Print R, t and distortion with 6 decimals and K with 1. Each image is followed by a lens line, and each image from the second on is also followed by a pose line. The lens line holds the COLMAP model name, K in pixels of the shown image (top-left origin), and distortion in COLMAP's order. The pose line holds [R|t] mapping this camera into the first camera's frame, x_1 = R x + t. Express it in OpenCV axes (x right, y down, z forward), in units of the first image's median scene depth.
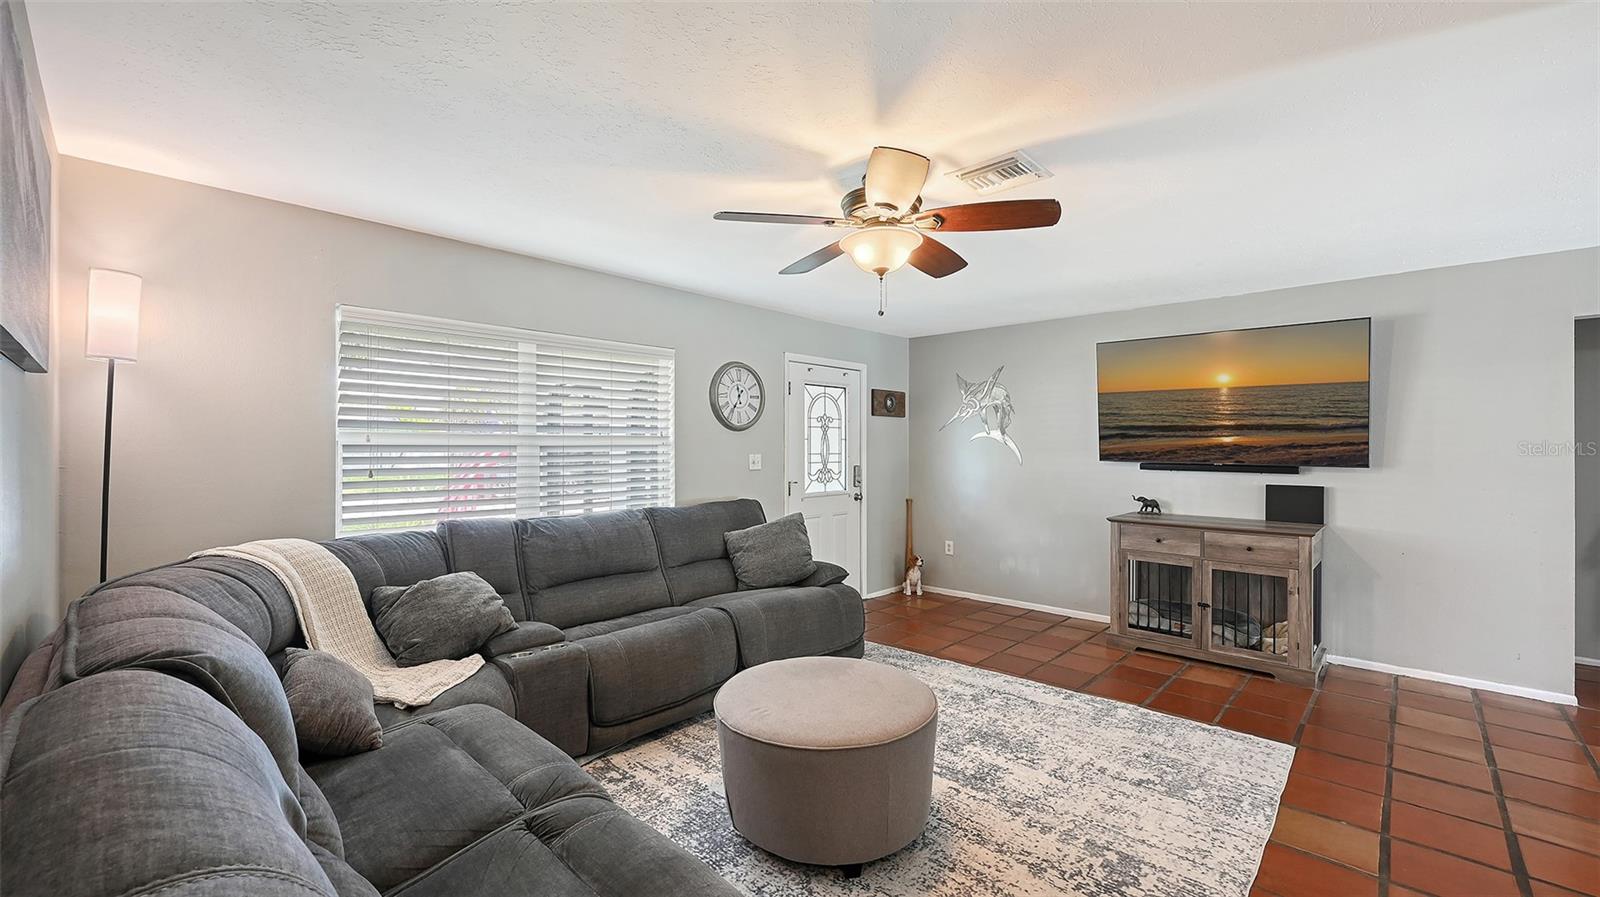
lens RADIAL K [[650.9, 0, 807.8], [0, 650.9, 447.8], [0, 0, 1]] dist [0.000972, 0.000177]
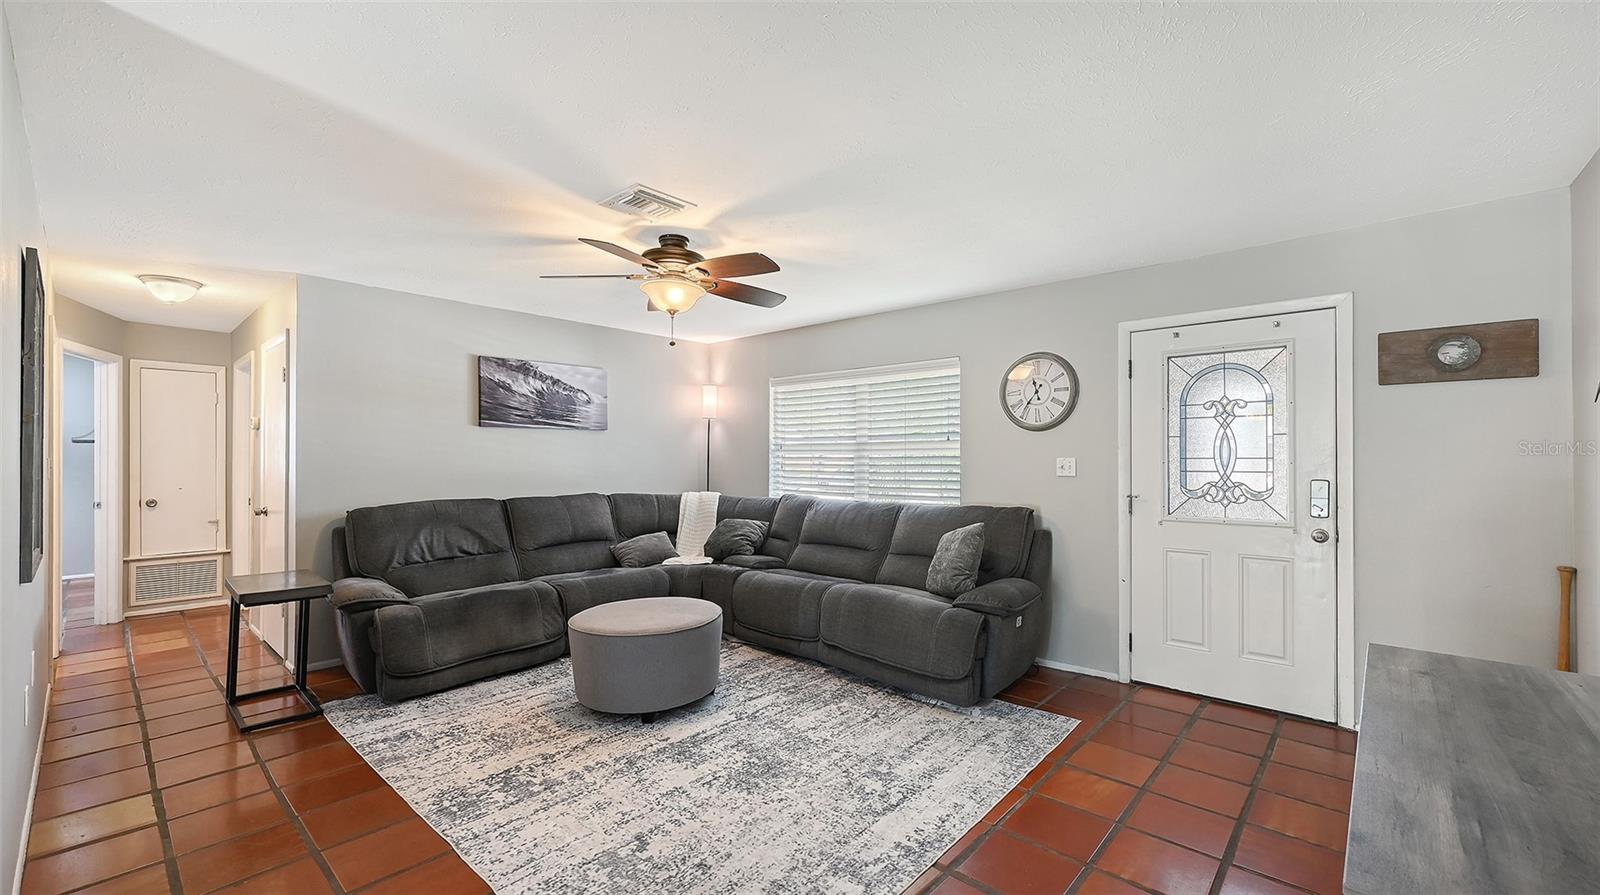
lens RADIAL K [[637.8, 0, 801.0], [0, 637.8, 454.8], [0, 0, 1]] dist [-0.000866, 0.000052]
pose [[0.016747, -0.007610, -0.999831, 0.756457], [-0.002785, 0.999967, -0.007658, 0.013713], [0.999856, 0.002913, 0.016725, 0.673846]]
